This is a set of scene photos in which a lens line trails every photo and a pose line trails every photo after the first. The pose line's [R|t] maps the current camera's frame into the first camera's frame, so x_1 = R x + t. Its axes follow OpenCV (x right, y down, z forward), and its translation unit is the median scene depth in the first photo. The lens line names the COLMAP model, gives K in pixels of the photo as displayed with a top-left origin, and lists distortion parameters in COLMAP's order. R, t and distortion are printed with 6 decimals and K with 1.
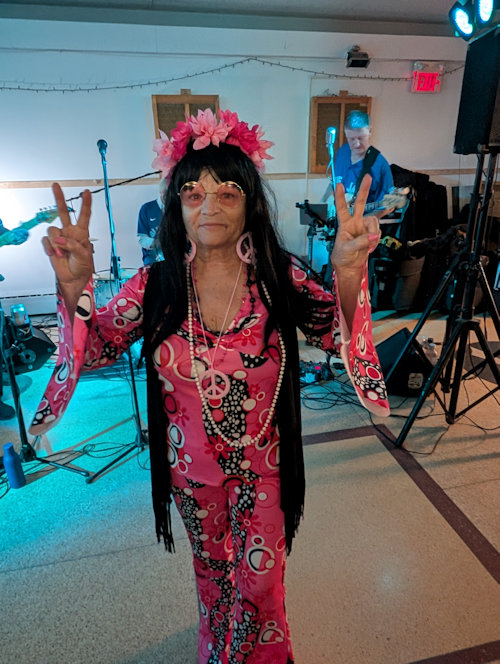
lens RADIAL K [[435.5, 0, 251.2], [0, 435.5, 331.4], [0, 0, 1]] dist [0.005507, 0.000098]
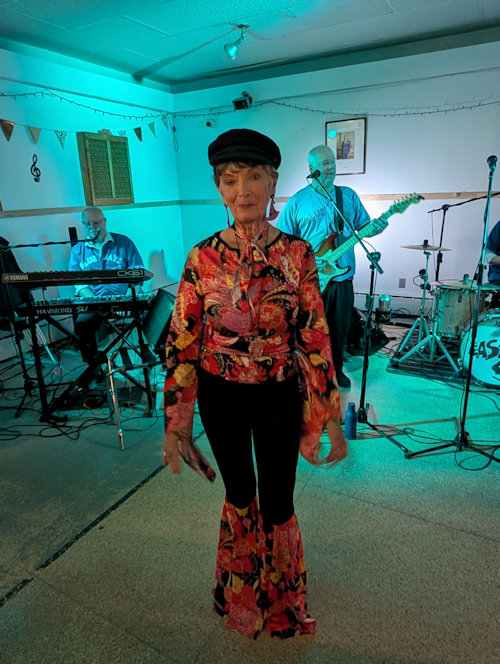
lens RADIAL K [[435.5, 0, 245.0], [0, 435.5, 332.7], [0, 0, 1]] dist [0.005507, 0.000098]
pose [[0.754388, 0.197939, -0.625875, -0.039838], [-0.213489, 0.975602, 0.051218, 0.055352], [0.620743, 0.094979, 0.778240, -0.160185]]
